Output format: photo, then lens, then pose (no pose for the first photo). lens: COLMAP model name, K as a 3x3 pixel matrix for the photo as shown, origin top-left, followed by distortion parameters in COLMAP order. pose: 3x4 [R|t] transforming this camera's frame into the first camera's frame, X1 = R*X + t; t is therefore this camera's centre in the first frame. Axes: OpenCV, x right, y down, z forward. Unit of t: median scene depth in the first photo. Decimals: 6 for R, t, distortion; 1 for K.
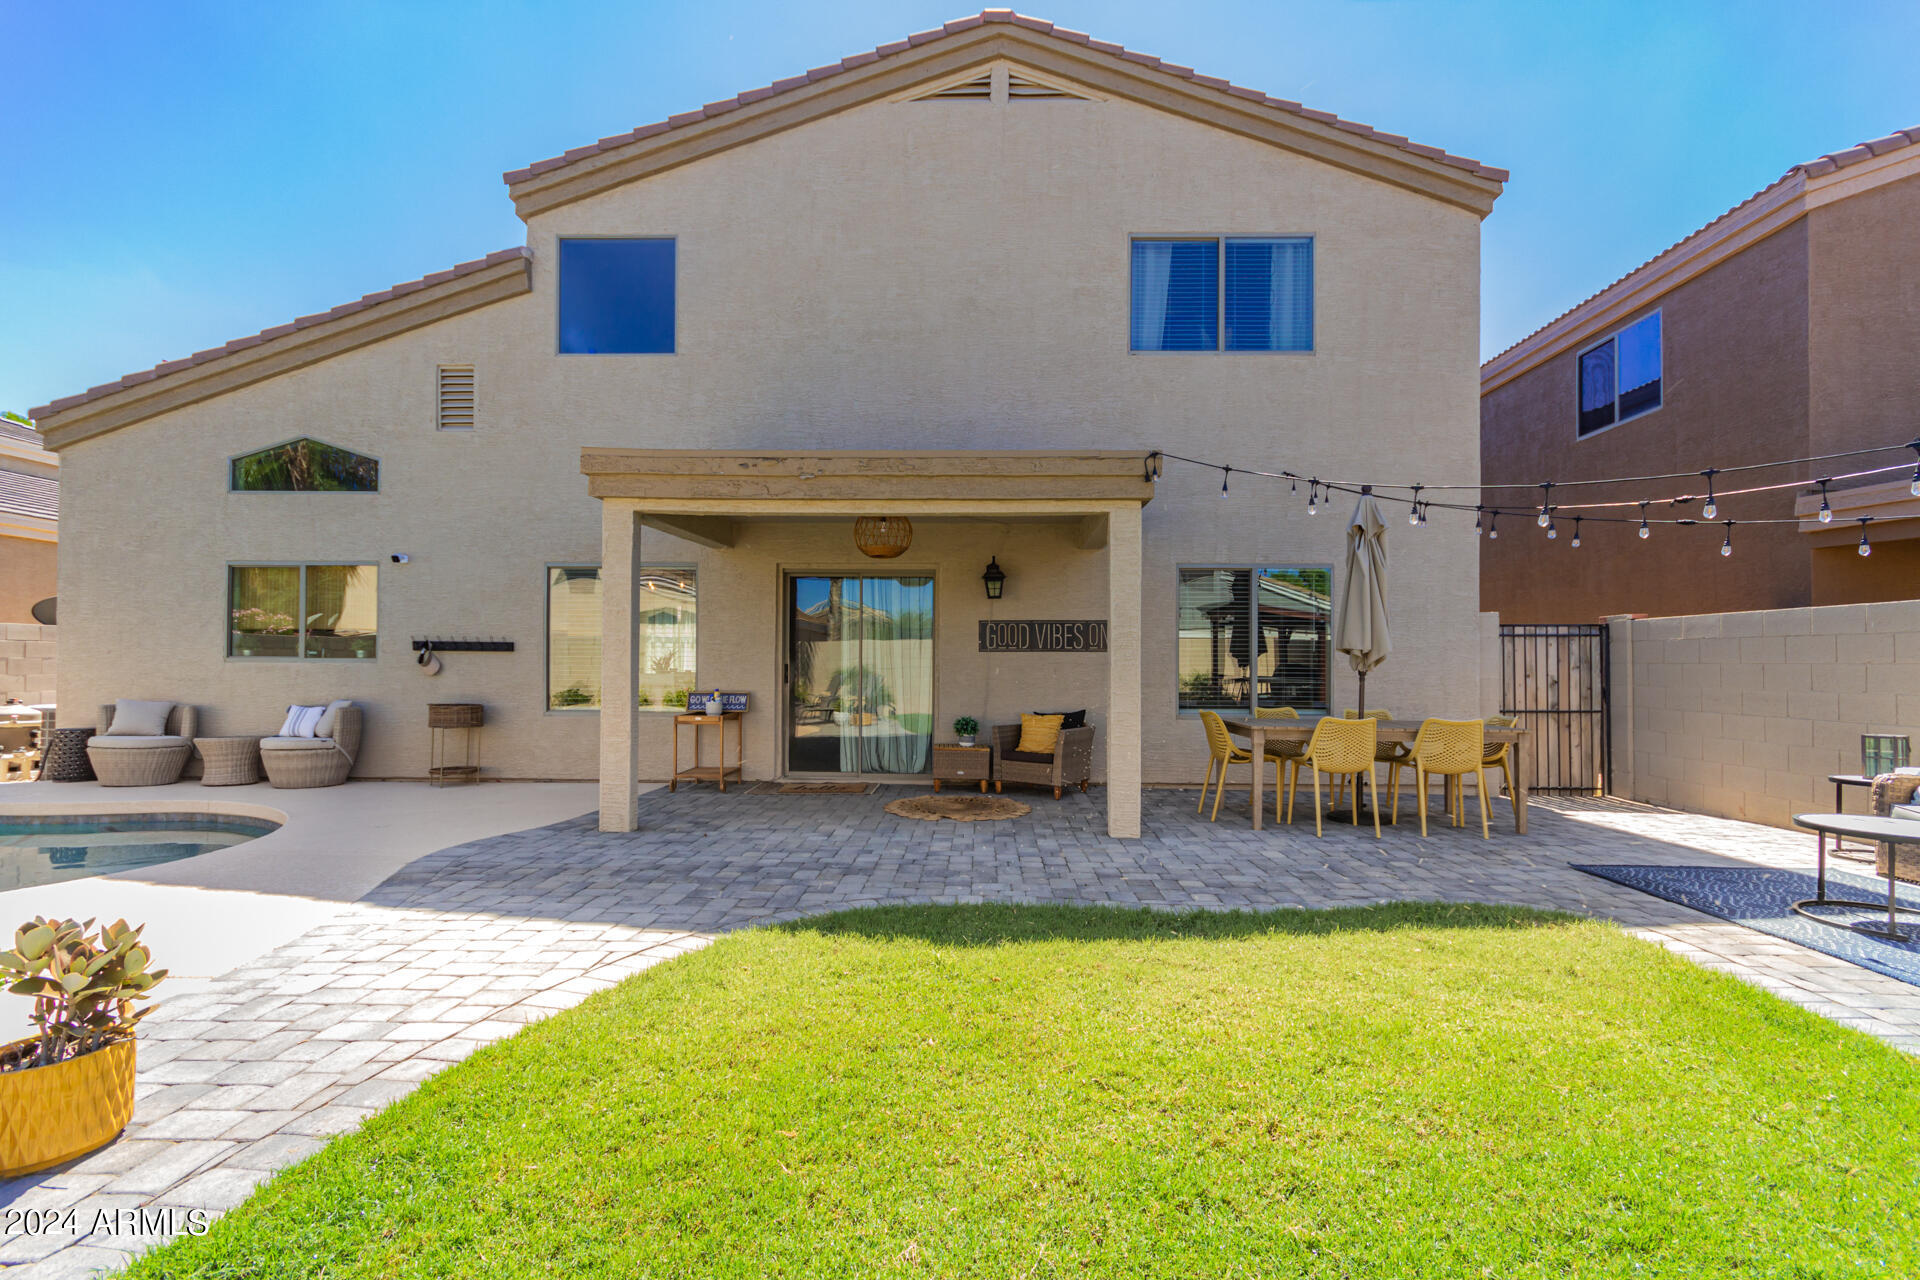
lens RADIAL K [[886.5, 0, 967.5], [0, 886.5, 647.7], [0, 0, 1]] dist [0.002649, 0.001862]
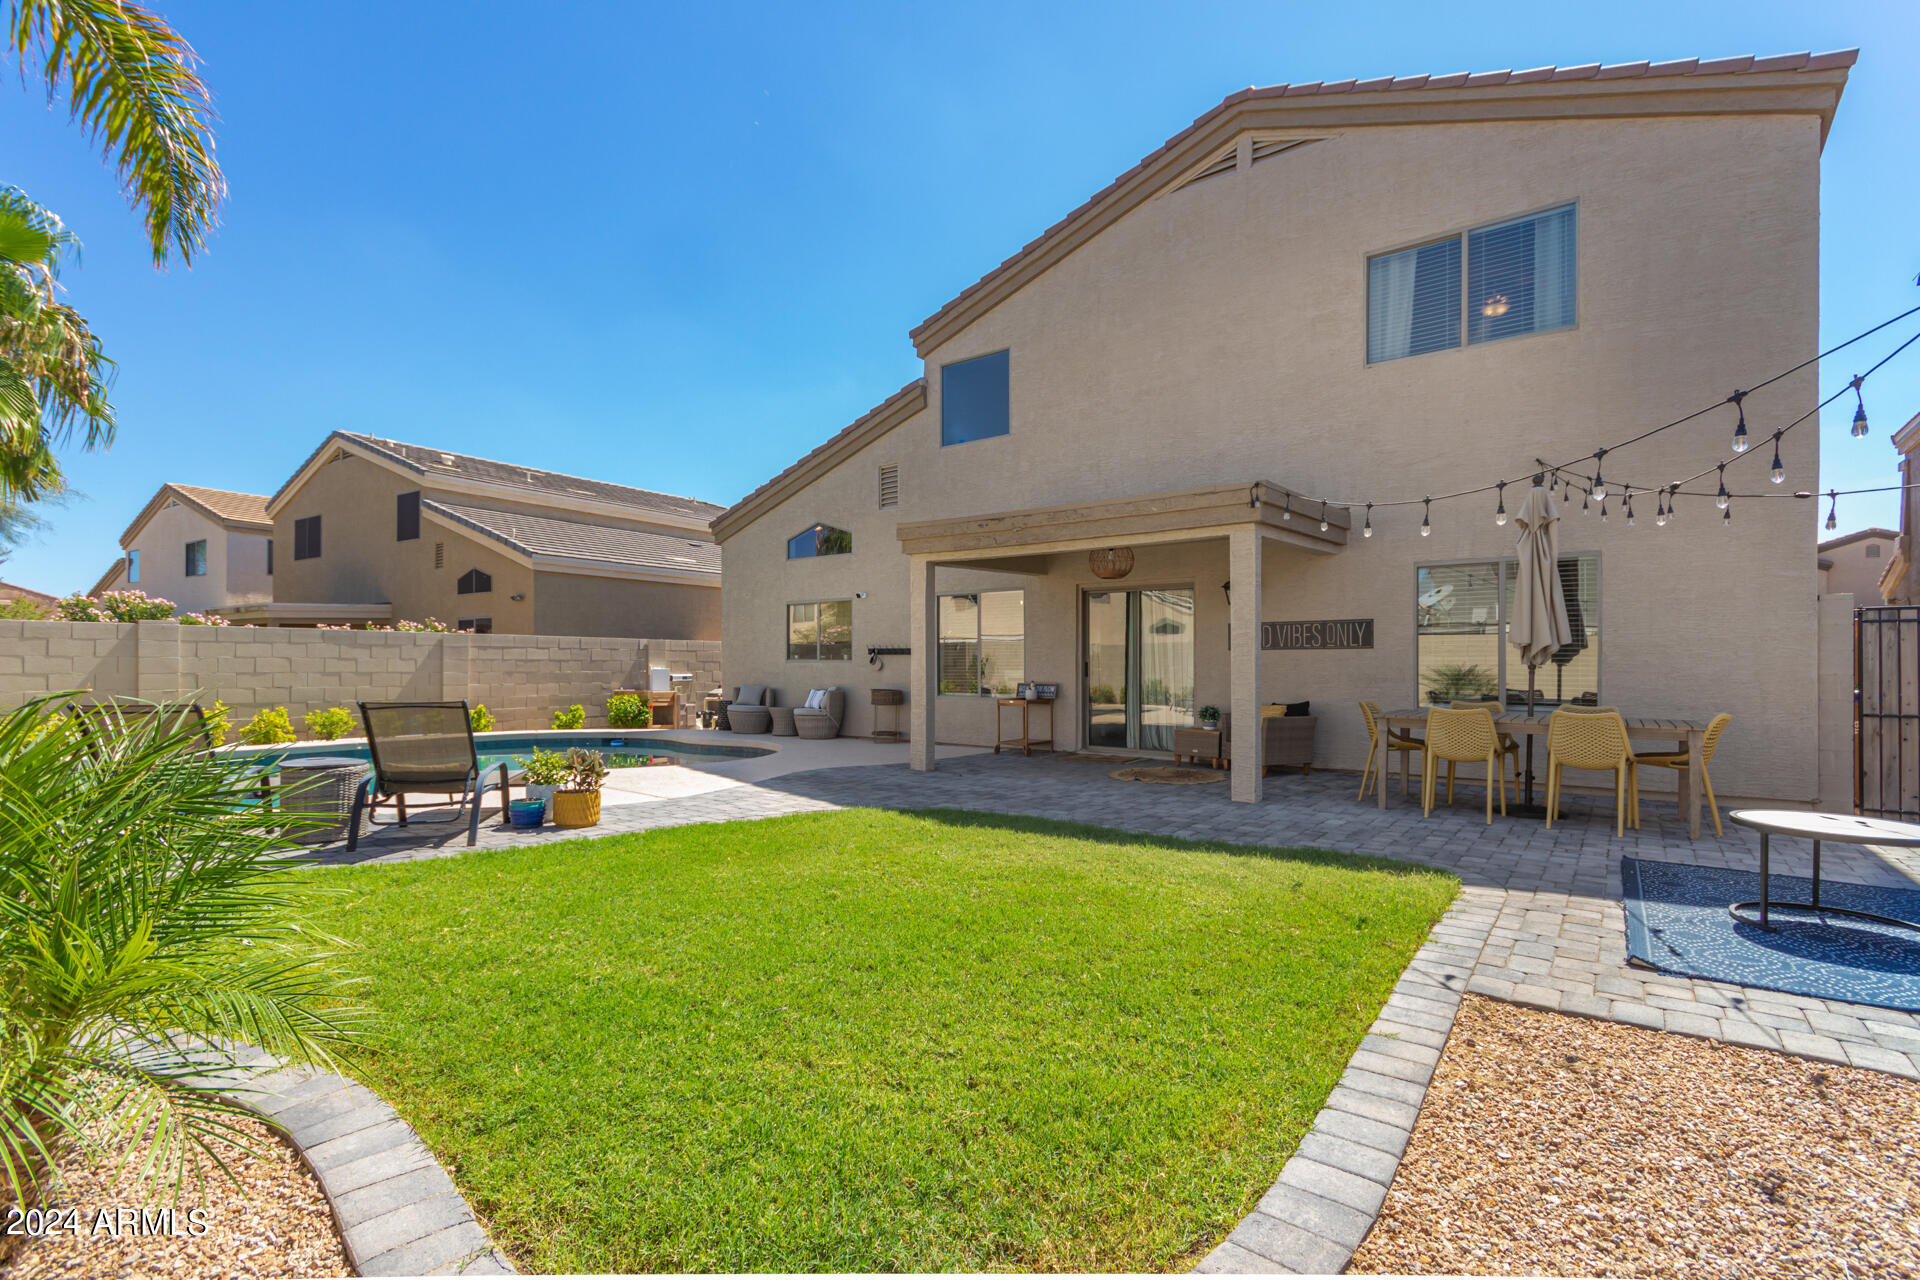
lens RADIAL K [[886.5, 0, 959.6], [0, 886.5, 656.6], [0, 0, 1]] dist [0.002649, 0.001862]
pose [[0.805024, -0.009331, -0.593168, 0.418160], [0.013448, 0.999906, 0.002522, 0.004678], [0.593089, -0.010007, 0.805074, -0.144998]]
